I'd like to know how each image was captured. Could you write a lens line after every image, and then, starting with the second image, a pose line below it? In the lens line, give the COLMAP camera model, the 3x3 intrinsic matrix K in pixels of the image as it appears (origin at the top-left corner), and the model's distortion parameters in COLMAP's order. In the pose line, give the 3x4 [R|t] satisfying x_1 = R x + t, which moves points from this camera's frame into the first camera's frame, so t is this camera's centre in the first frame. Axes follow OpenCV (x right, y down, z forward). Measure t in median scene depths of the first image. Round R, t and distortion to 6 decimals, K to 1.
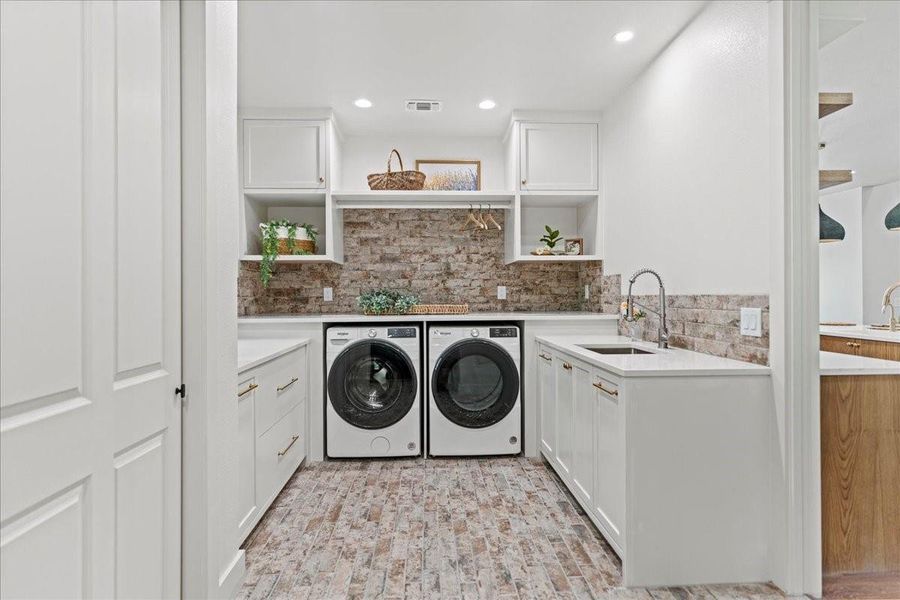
lens RADIAL K [[486.8, 0, 451.1], [0, 486.8, 302.5], [0, 0, 1]] dist [-0.025111, -0.000312]
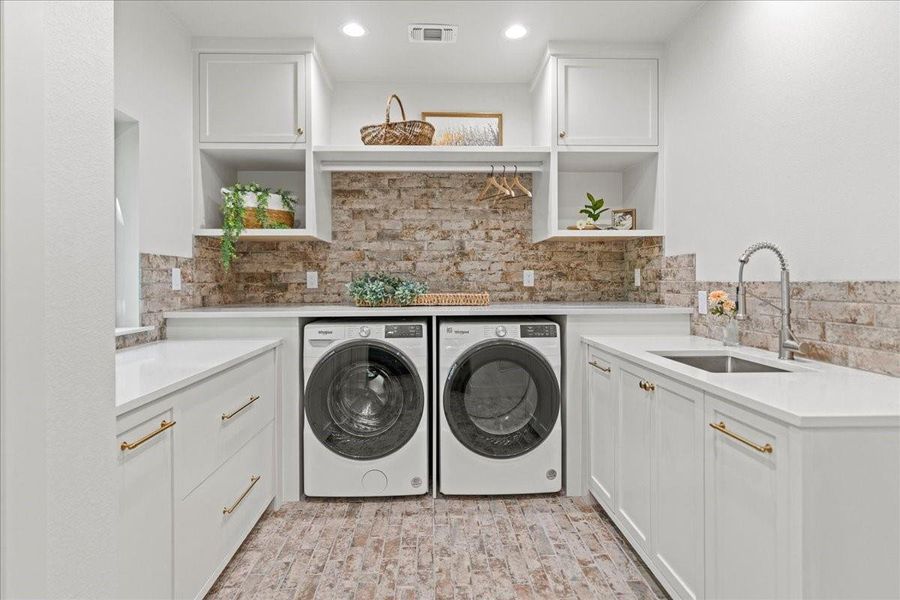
lens RADIAL K [[486.8, 0, 448.0], [0, 486.8, 290.7], [0, 0, 1]] dist [-0.025111, -0.000312]
pose [[0.999901, 0.001865, -0.013943, -0.022184], [-0.001812, 0.999991, 0.003846, -0.003110], [0.013950, -0.003820, 0.999895, 0.246576]]
